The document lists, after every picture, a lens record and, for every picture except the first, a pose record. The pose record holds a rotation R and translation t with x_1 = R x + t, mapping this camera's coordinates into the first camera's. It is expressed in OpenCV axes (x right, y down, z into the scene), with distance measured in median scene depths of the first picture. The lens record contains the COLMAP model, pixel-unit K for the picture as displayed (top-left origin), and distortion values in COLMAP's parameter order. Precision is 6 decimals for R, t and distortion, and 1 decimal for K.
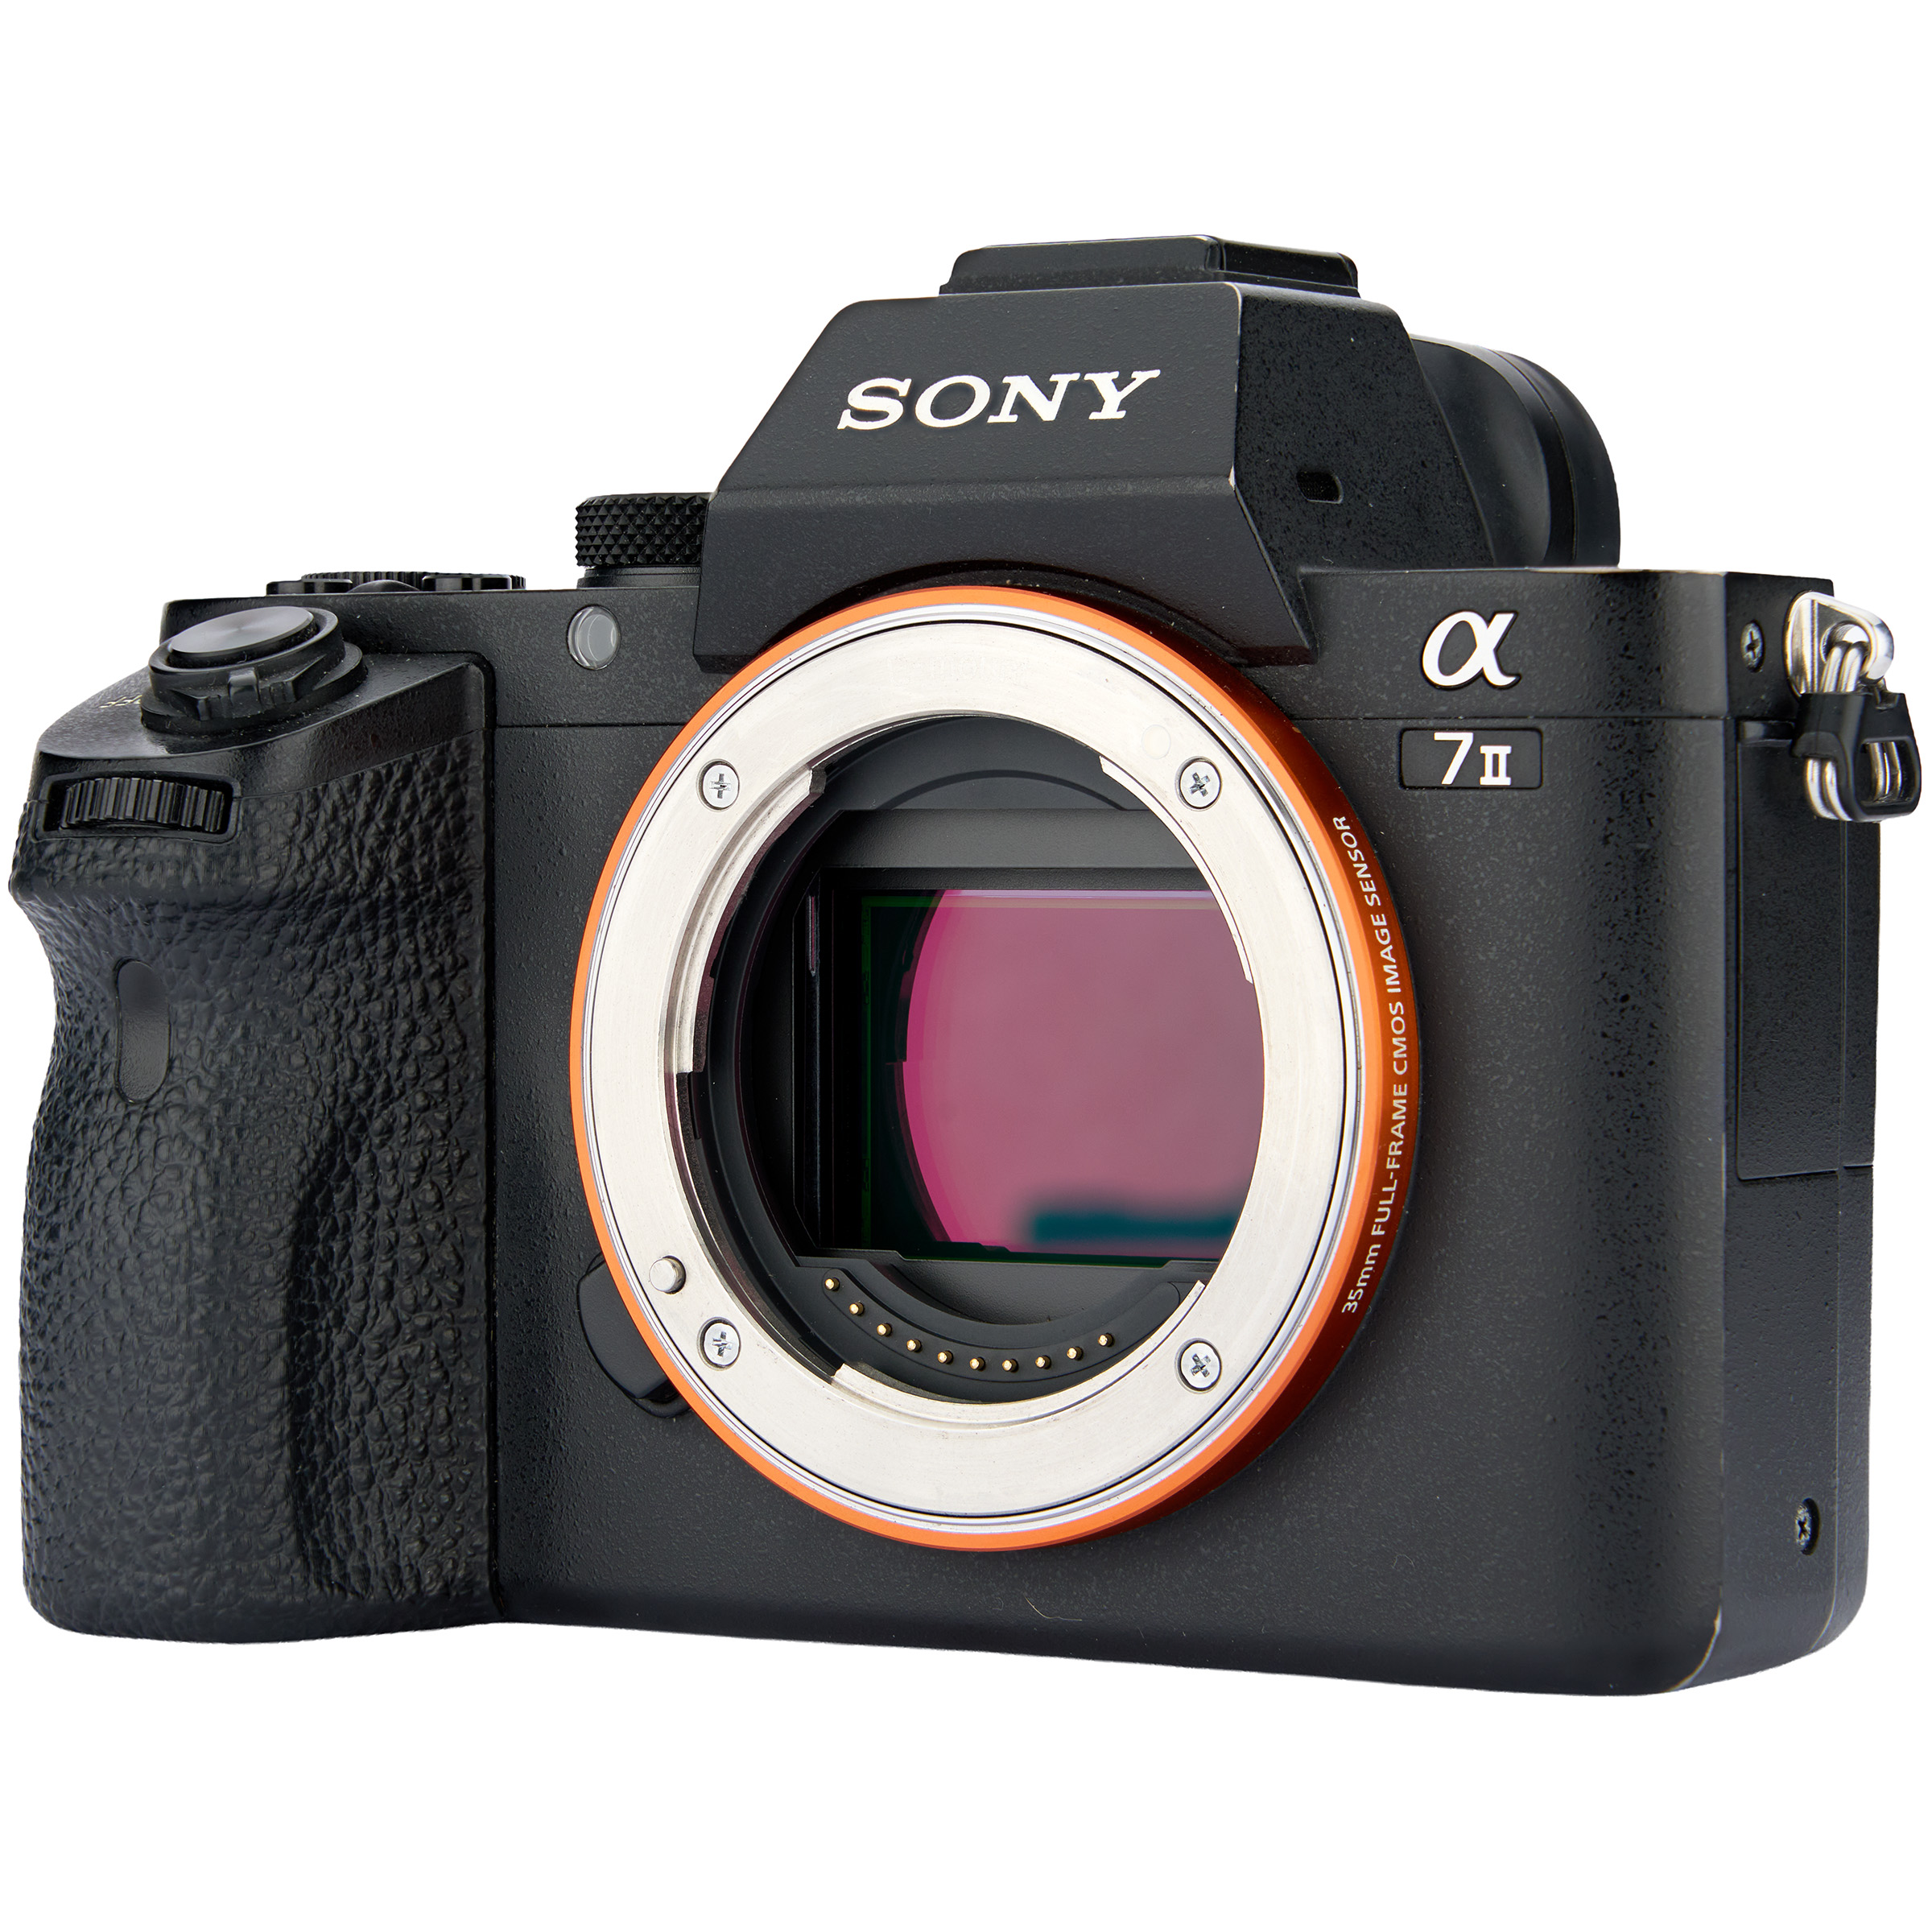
lens RADIAL K [[7232.1, 0, 966.0], [0, 7232.1, 966.0], [0, 0, 1]] dist [-0.337089, 3.391640]
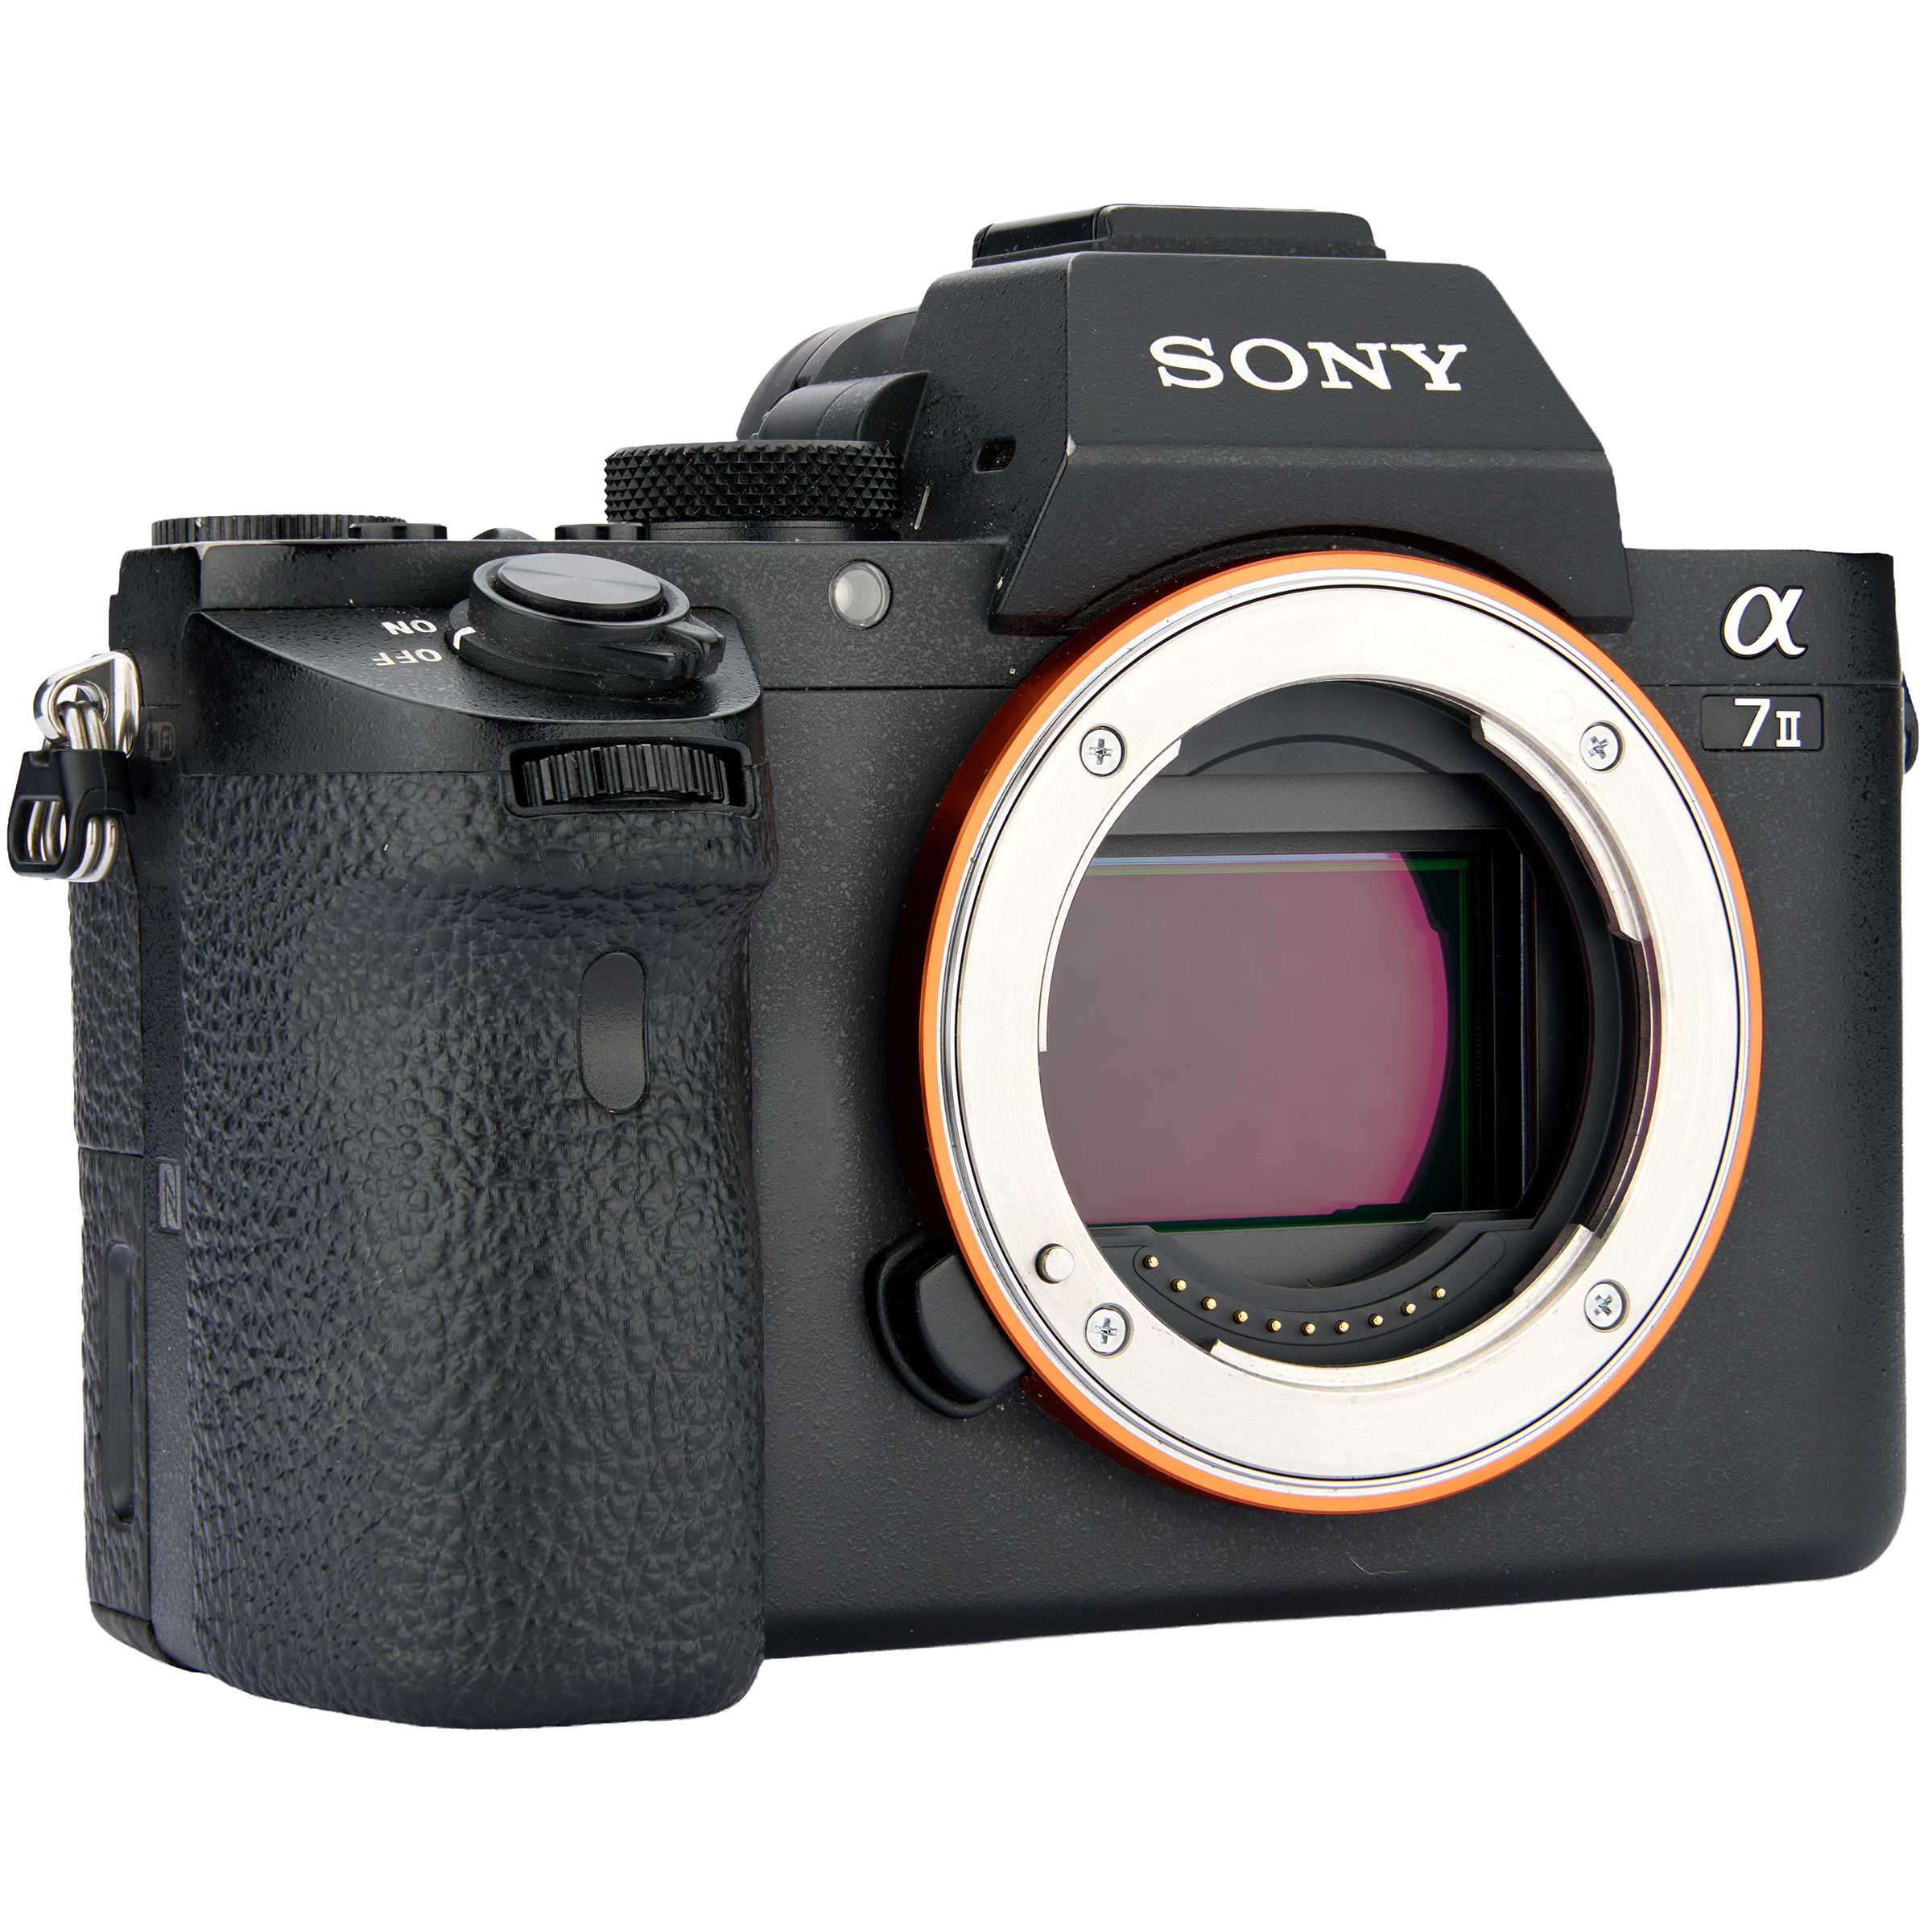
lens RADIAL K [[7232.1, 0, 966.0], [0, 7232.1, 966.0], [0, 0, 1]] dist [-0.337089, 3.391640]
pose [[0.526525, -0.028188, 0.849692, -0.856986], [0.027746, 0.999488, 0.015965, -0.012178], [-0.849707, 0.015169, 0.527037, 0.504759]]
